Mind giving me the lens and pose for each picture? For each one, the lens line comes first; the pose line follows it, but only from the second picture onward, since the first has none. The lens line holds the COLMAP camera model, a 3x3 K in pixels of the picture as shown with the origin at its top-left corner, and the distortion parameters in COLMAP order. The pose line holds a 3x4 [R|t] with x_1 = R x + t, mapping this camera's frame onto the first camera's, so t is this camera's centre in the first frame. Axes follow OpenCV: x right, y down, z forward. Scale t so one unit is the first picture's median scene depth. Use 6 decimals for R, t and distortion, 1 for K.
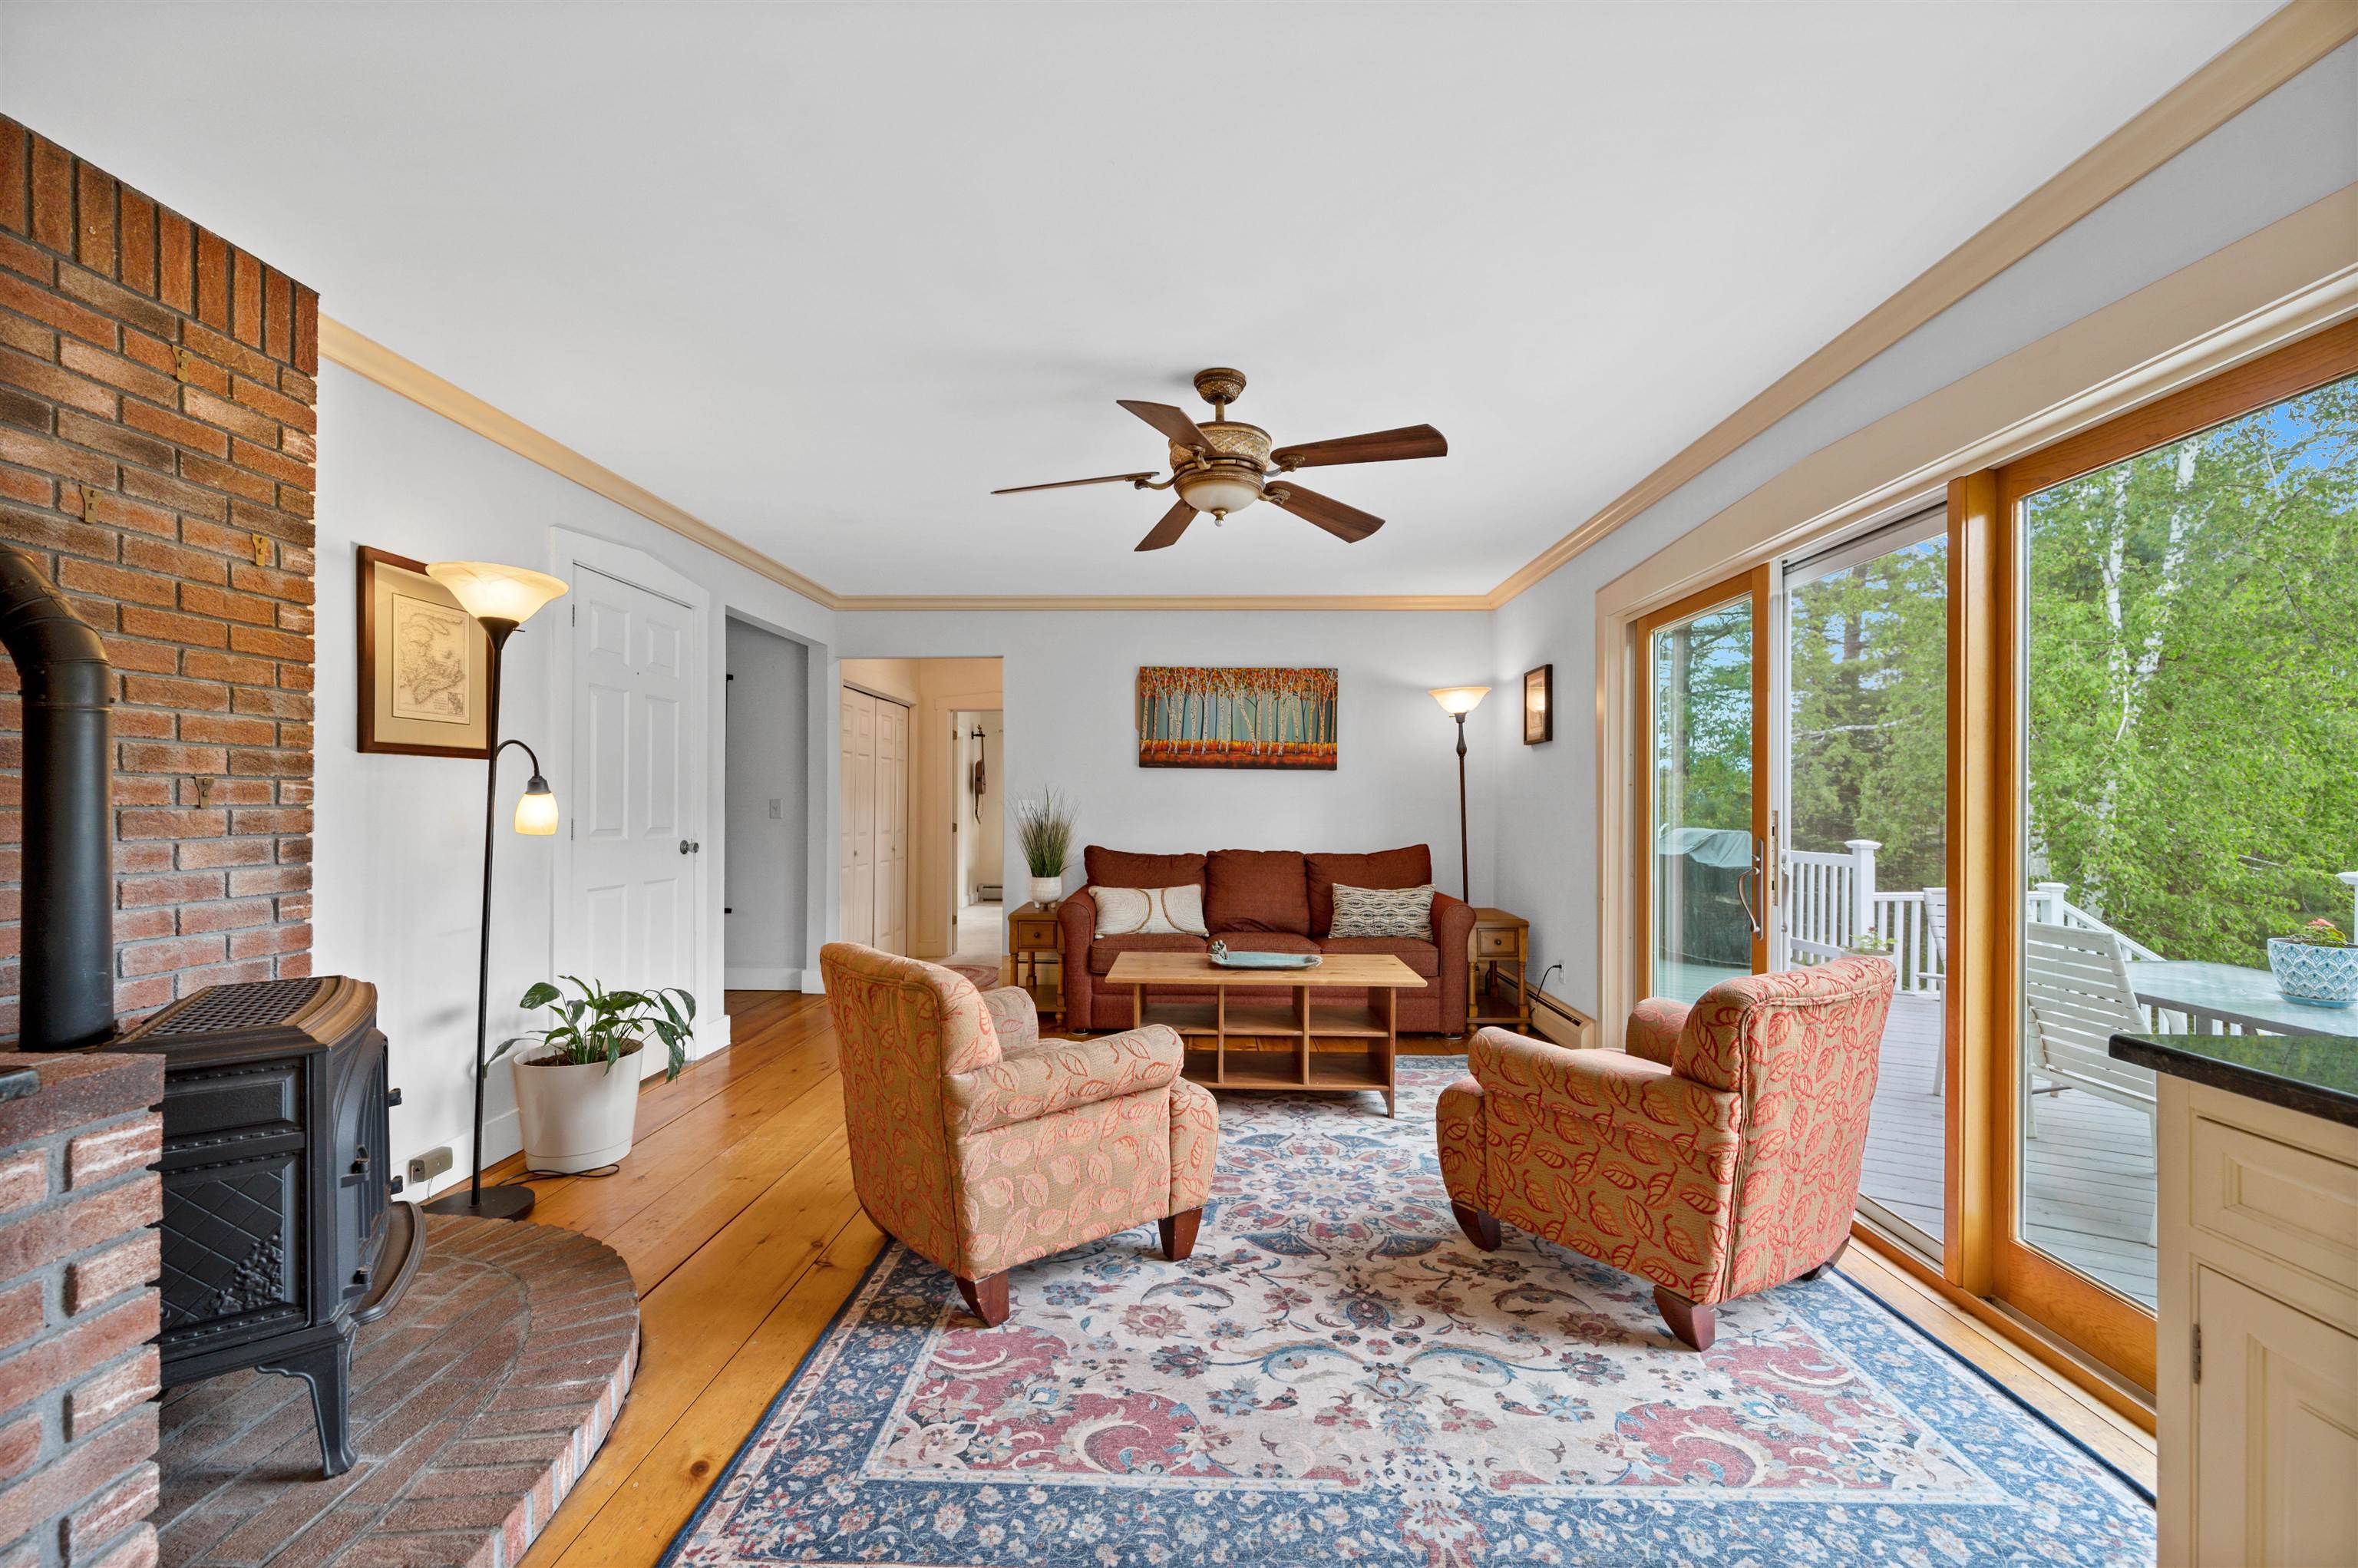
lens RADIAL K [[944.9, 0, 1184.6], [0, 944.9, 791.7], [0, 0, 1]] dist [-0.001794, -0.000036]
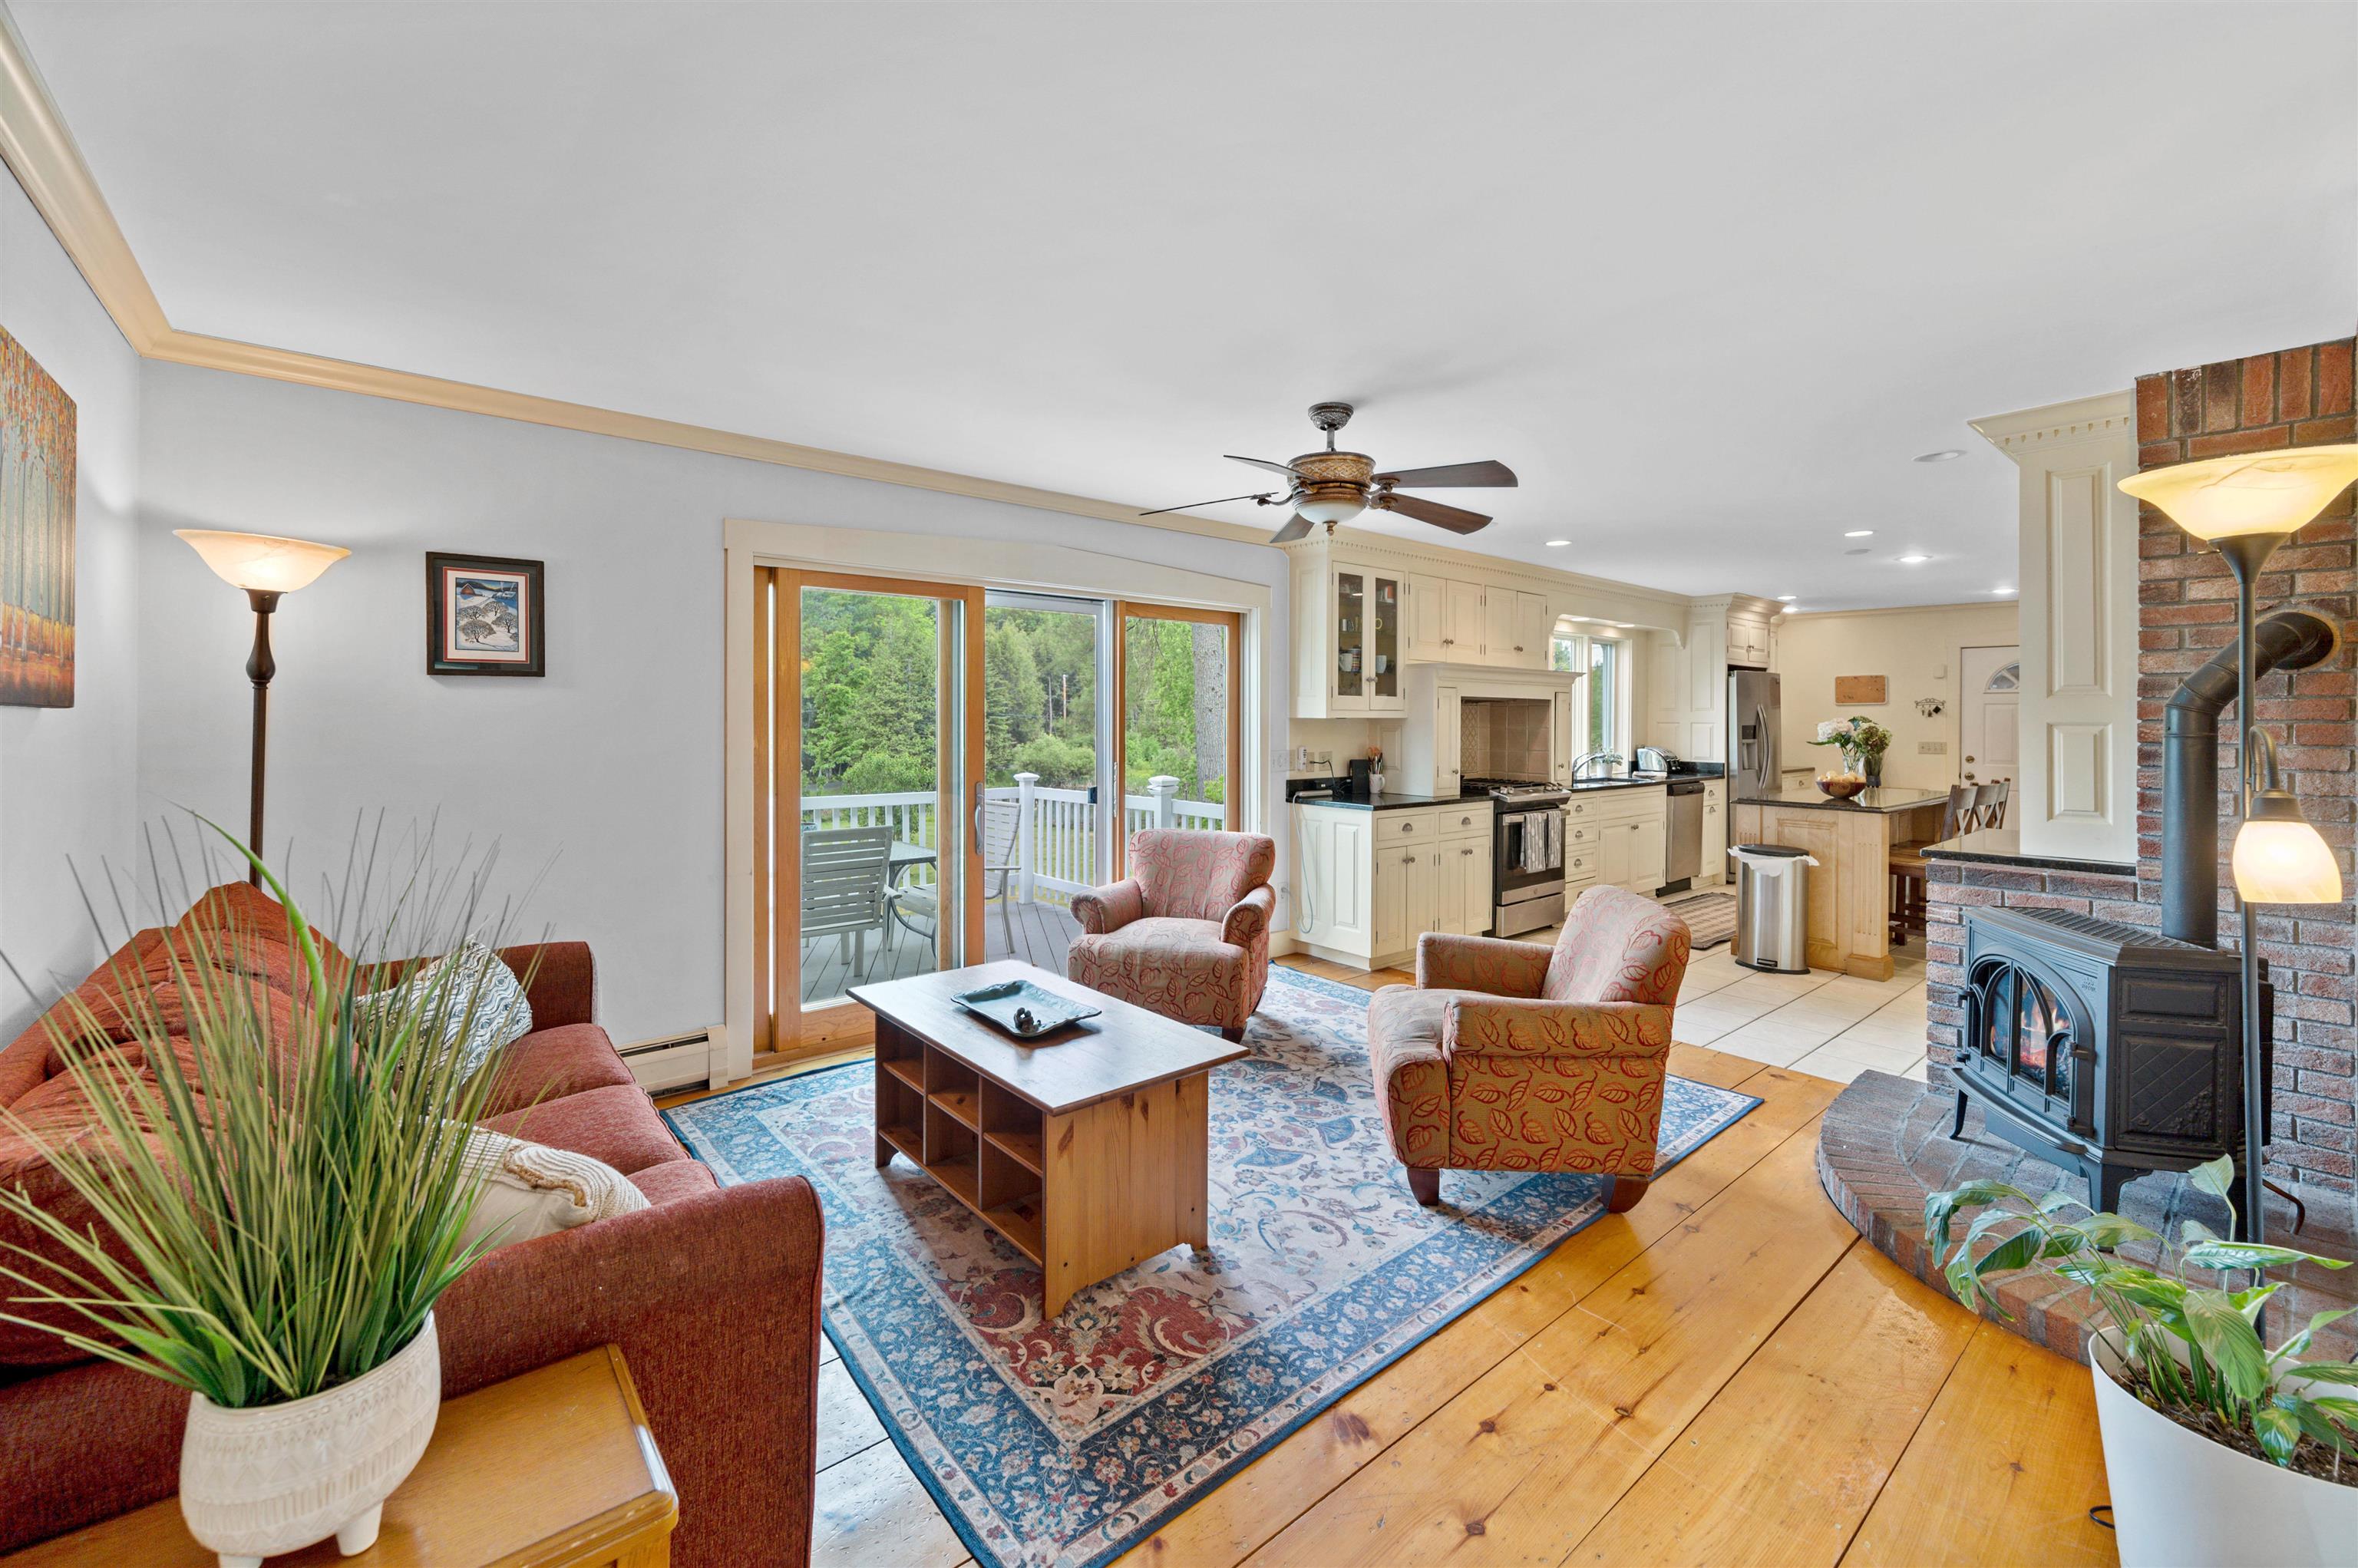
lens RADIAL K [[944.9, 0, 1205.2], [0, 944.9, 730.5], [0, 0, 1]] dist [-0.001794, -0.000036]
pose [[-0.670887, -0.005169, 0.741541, -0.752849], [-0.001987, 0.999985, 0.005173, -0.036413], [-0.741557, 0.001997, -0.670887, 1.993979]]
